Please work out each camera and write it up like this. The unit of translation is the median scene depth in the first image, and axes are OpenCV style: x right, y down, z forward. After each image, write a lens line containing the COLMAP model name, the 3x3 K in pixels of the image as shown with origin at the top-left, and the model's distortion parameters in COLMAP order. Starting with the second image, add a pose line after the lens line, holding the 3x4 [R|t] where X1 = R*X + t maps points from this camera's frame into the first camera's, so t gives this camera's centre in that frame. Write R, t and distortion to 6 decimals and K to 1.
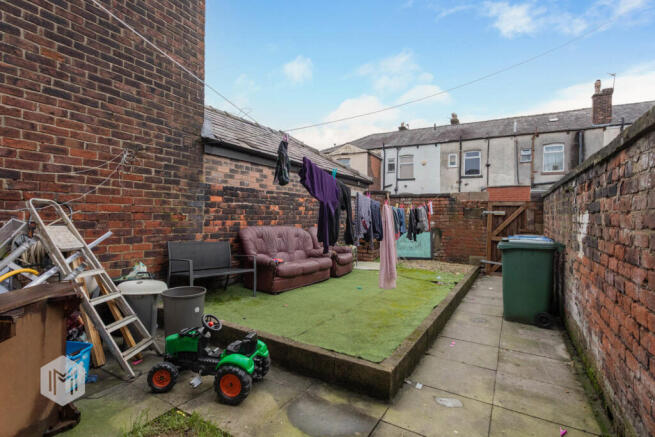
lens RADIAL K [[314.0, 0, 326.1], [0, 314.0, 218.9], [0, 0, 1]] dist [-0.000857, -0.000160]
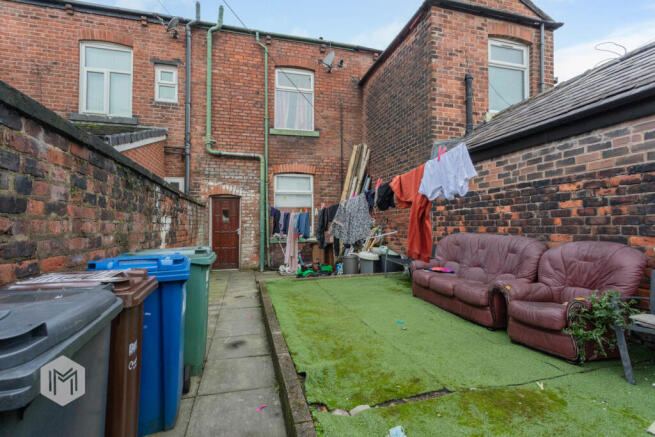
lens RADIAL K [[314.0, 0, 326.1], [0, 314.0, 218.9], [0, 0, 1]] dist [-0.000857, -0.000160]
pose [[-0.699716, -0.029140, -0.713826, 0.671949], [-0.014035, 0.999536, -0.027045, 0.012420], [0.714283, -0.008905, -0.699800, 1.271892]]
